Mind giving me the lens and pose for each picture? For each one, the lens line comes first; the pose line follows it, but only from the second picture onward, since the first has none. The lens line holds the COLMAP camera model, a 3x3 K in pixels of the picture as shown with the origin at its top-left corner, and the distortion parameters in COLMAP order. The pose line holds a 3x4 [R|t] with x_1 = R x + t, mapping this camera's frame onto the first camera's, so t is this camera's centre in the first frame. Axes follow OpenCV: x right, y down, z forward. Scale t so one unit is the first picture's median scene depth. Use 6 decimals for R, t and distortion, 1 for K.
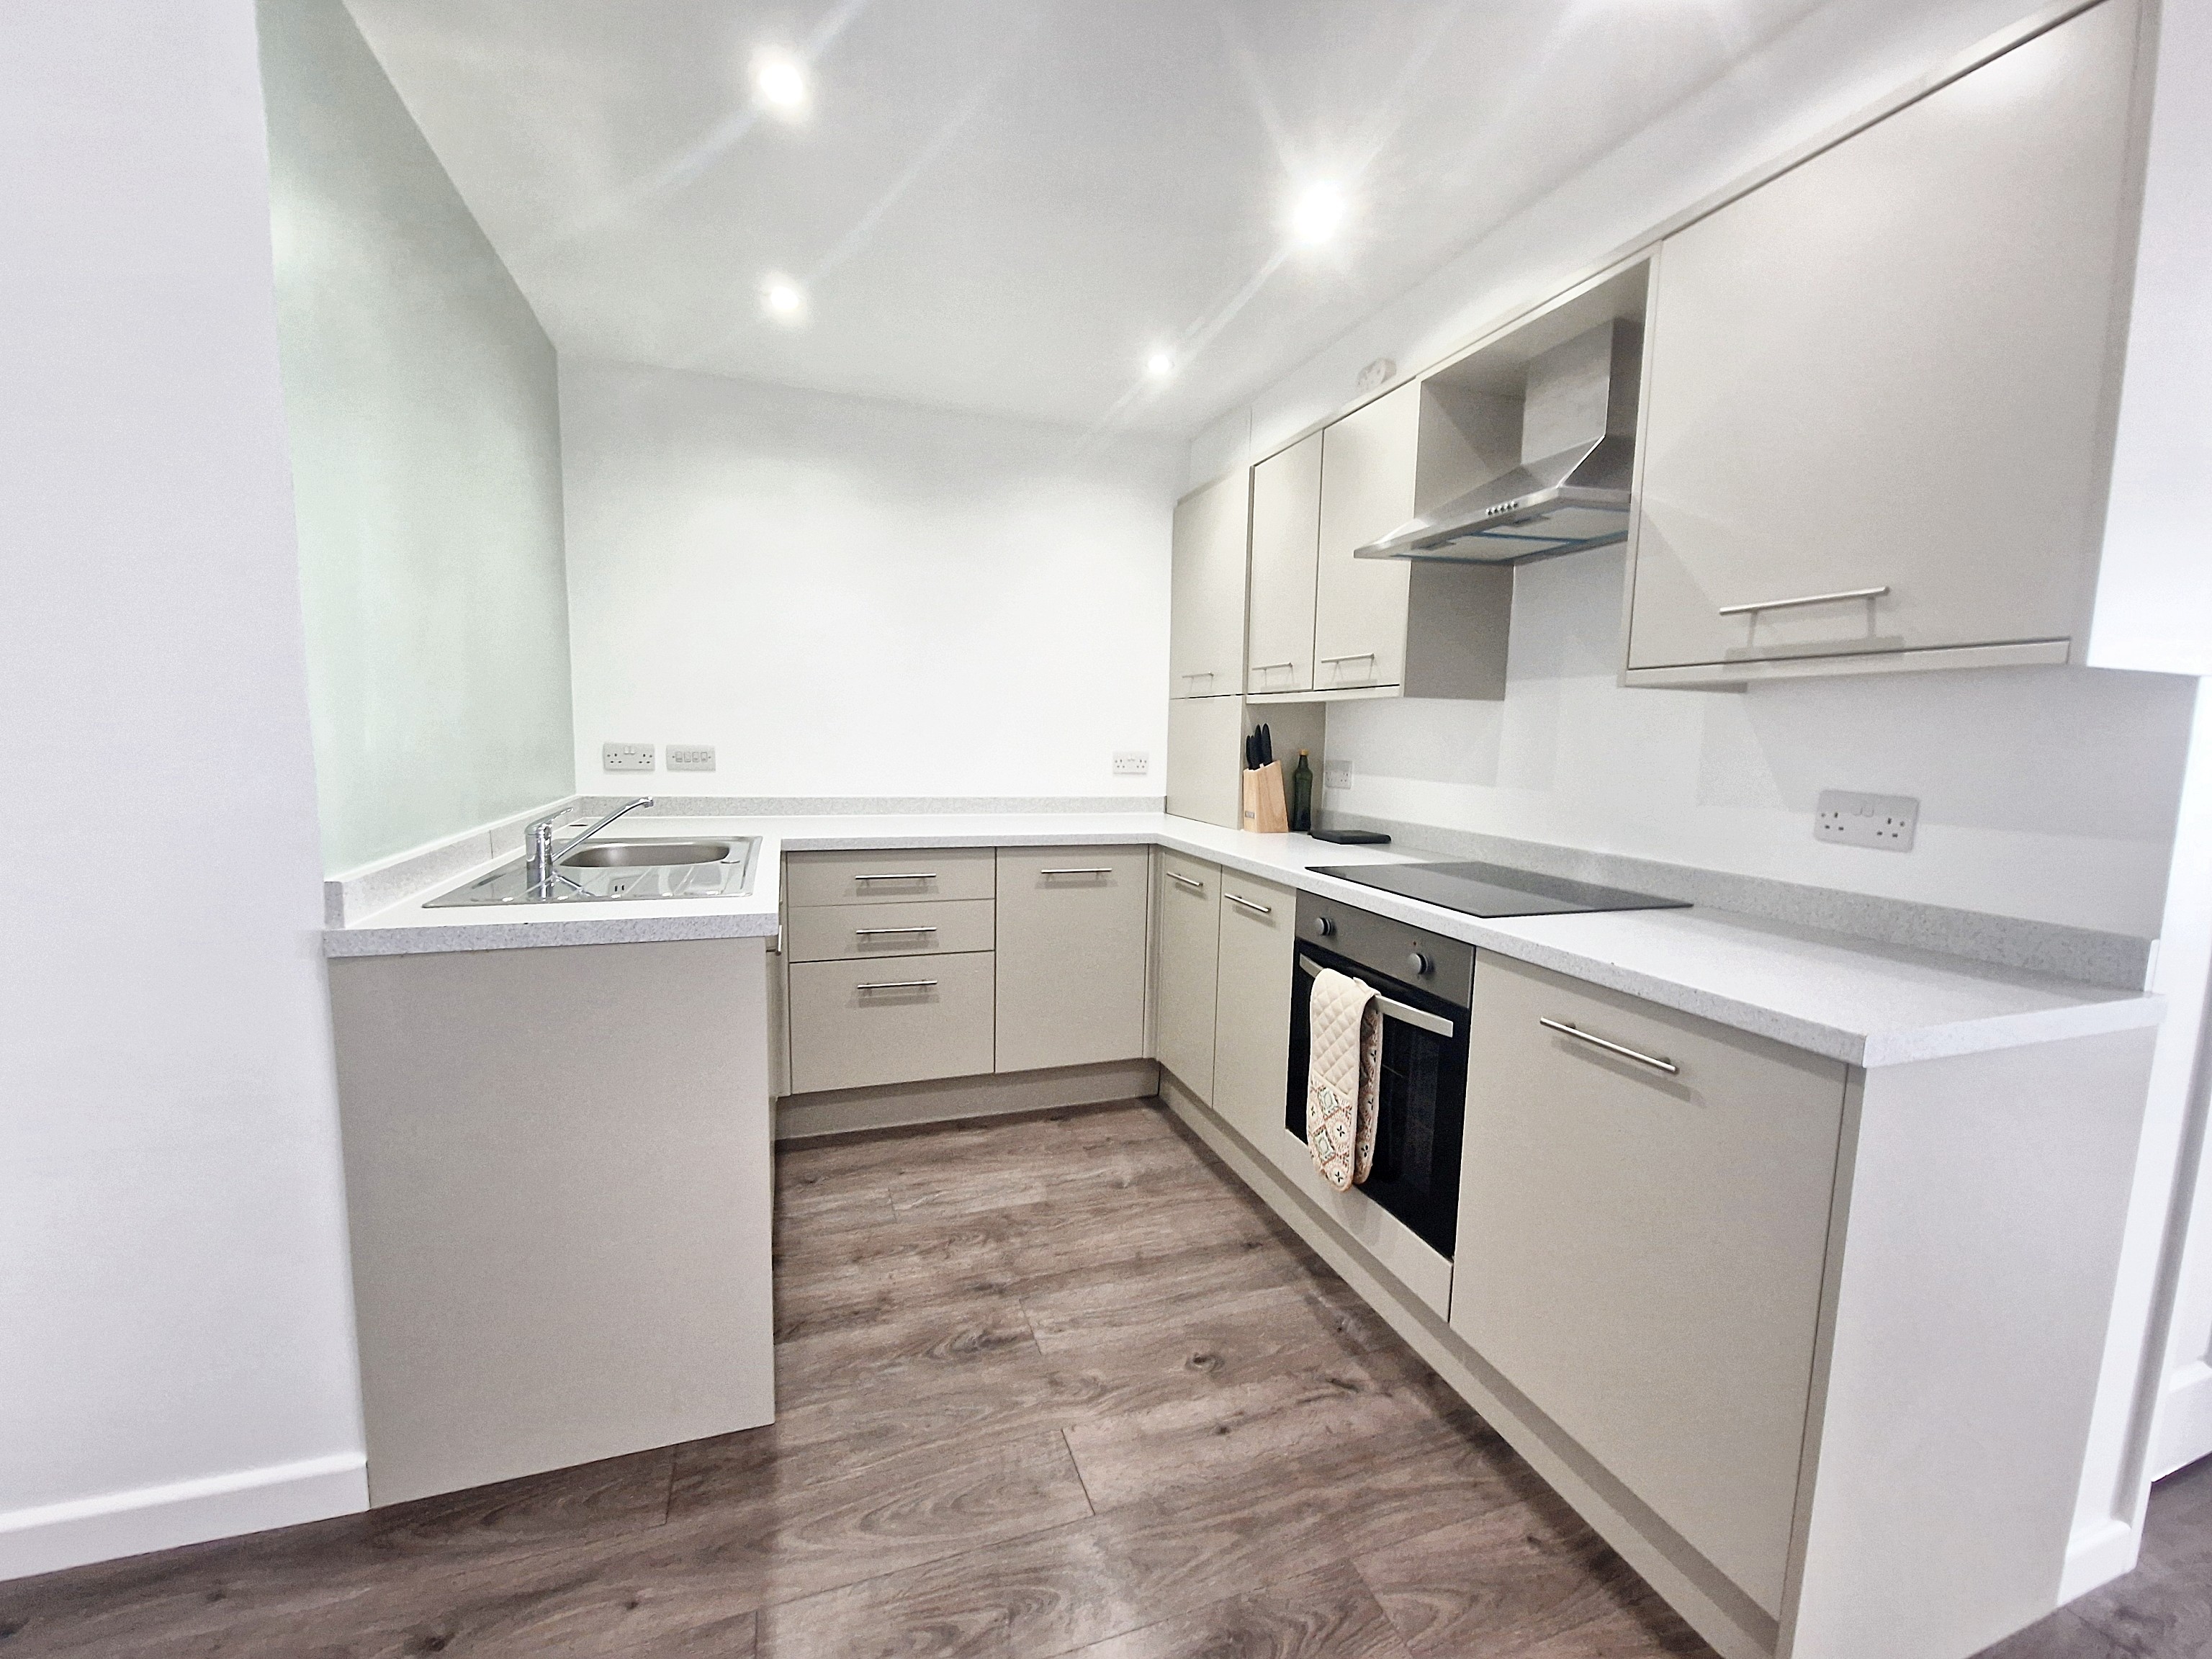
lens RADIAL K [[908.8, 0, 1121.6], [0, 908.8, 836.9], [0, 0, 1]] dist [-0.001951, -0.000703]
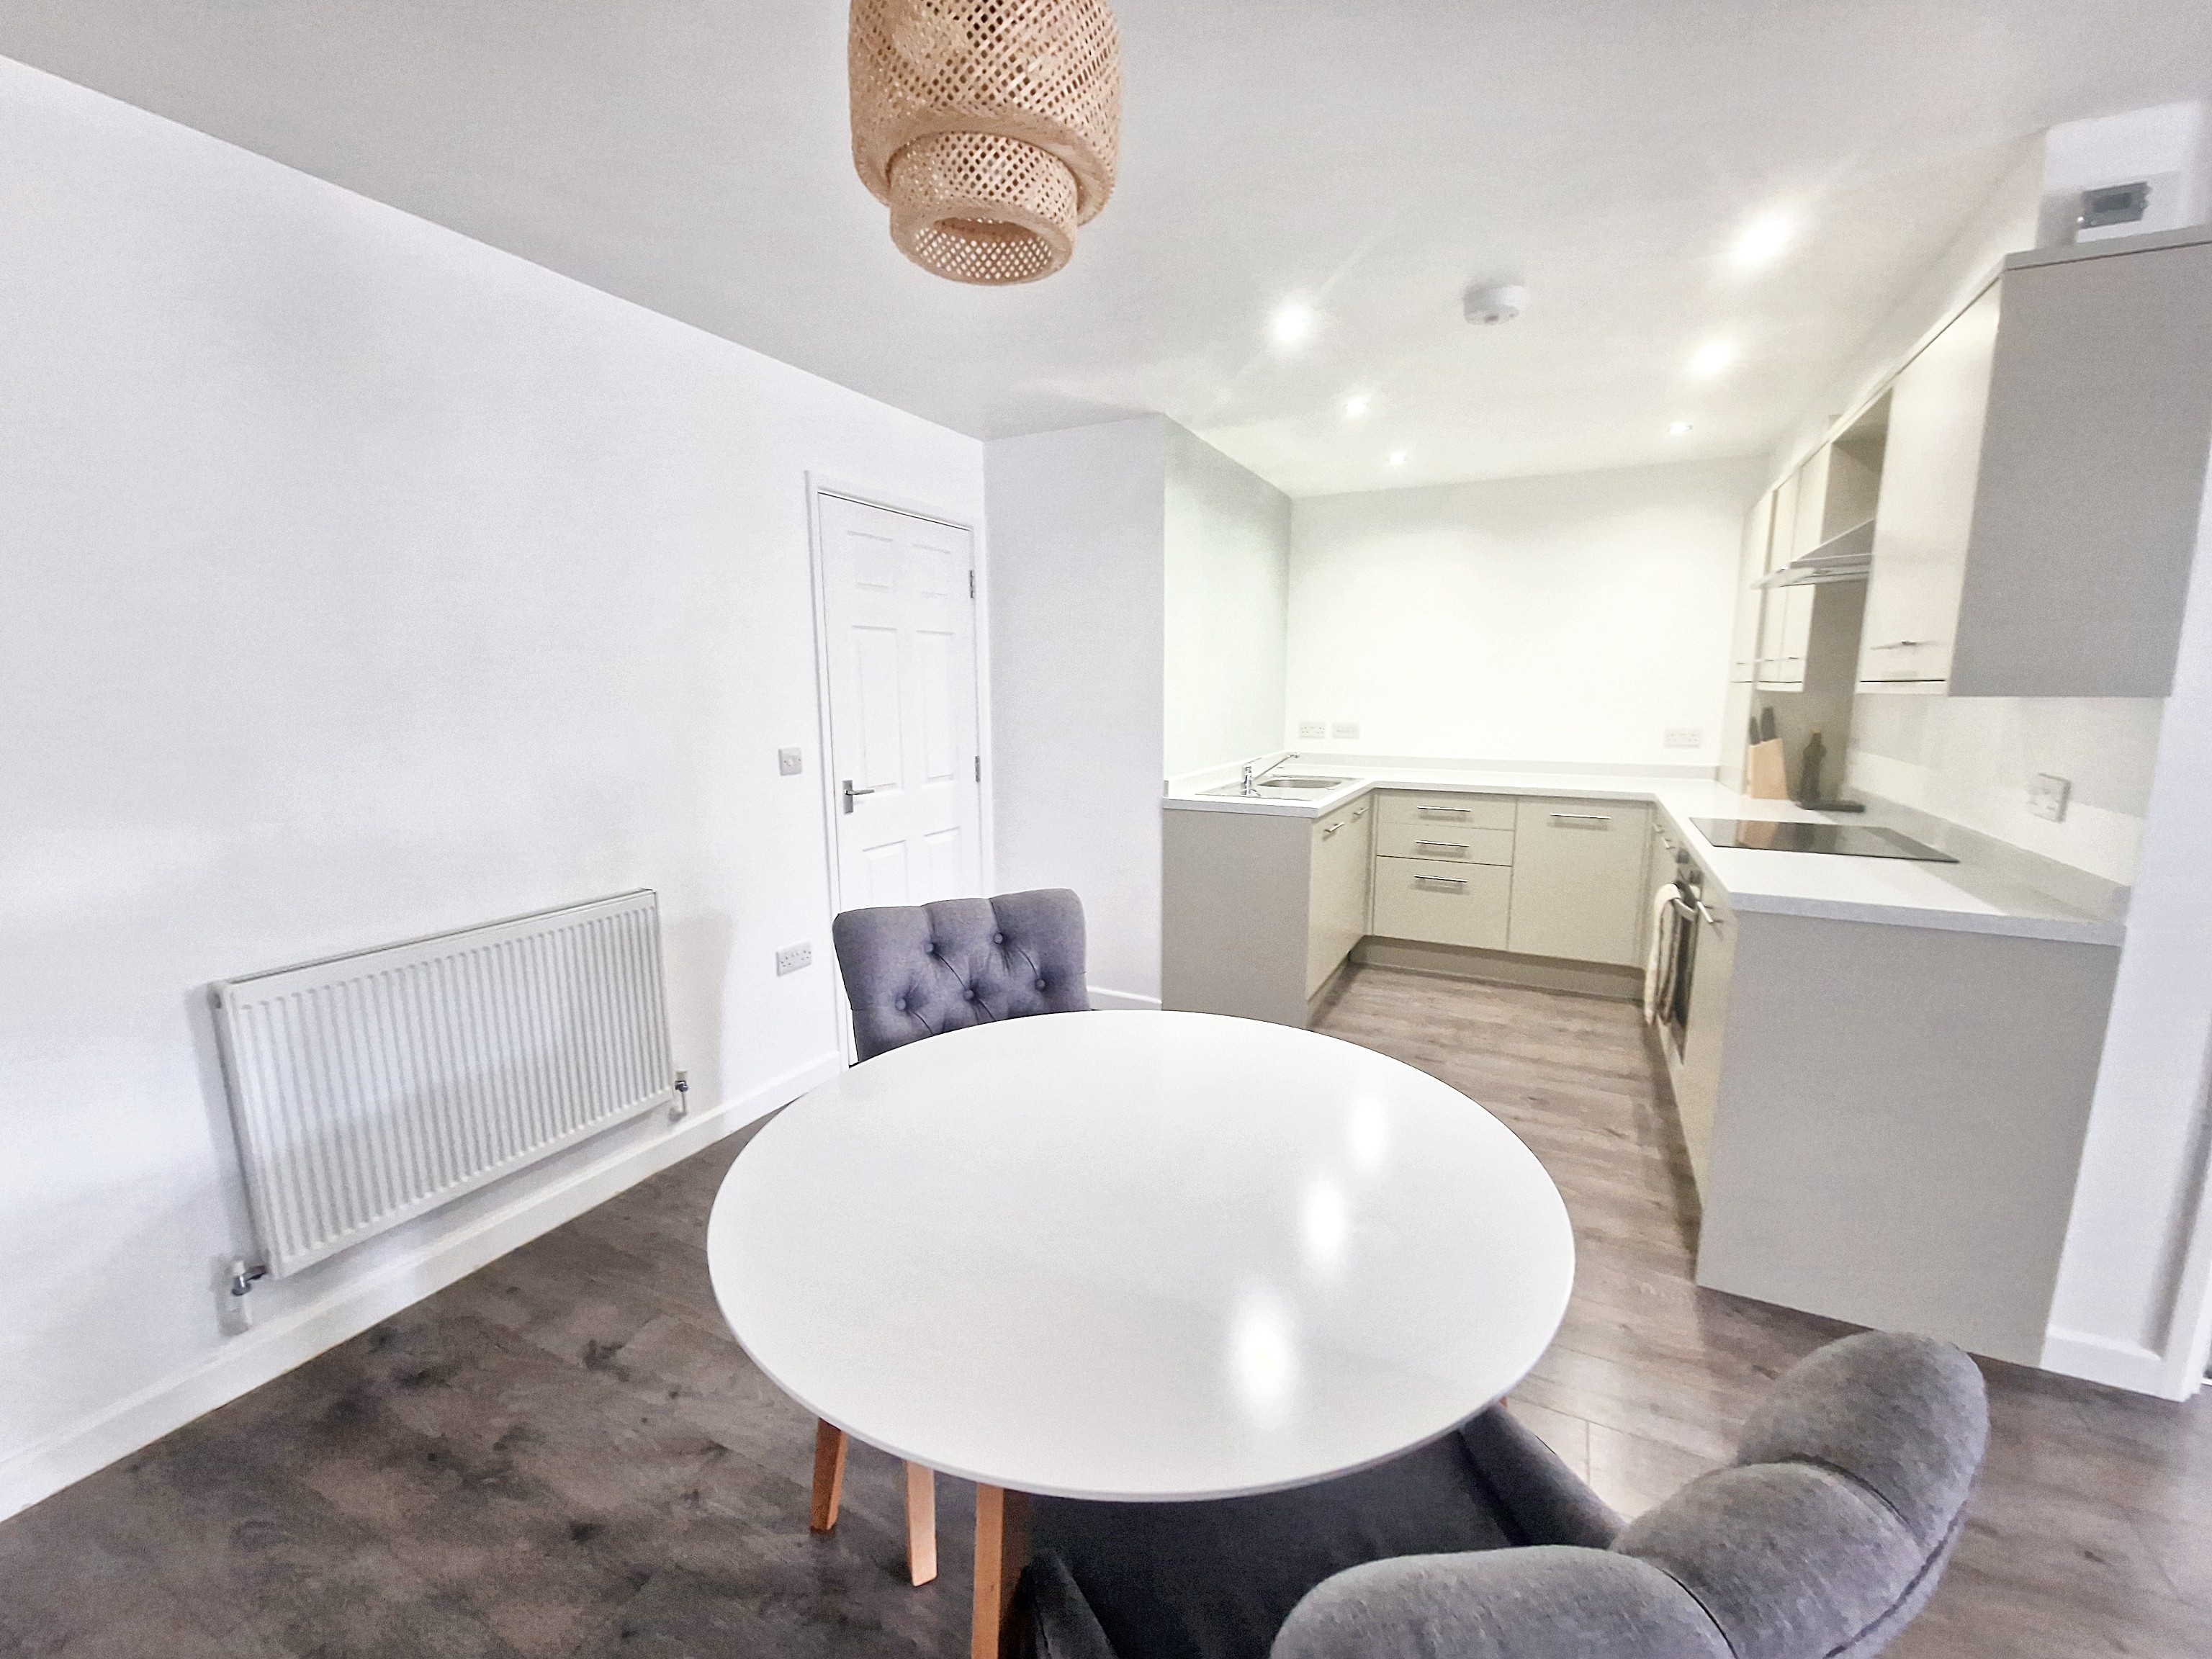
lens RADIAL K [[908.8, 0, 1106.9], [0, 908.8, 831.9], [0, 0, 1]] dist [-0.001951, -0.000703]
pose [[0.686210, 0.091213, -0.721662, 0.491885], [-0.063321, 0.995831, 0.065656, 0.017414], [0.724643, 0.000643, 0.689125, -0.501702]]
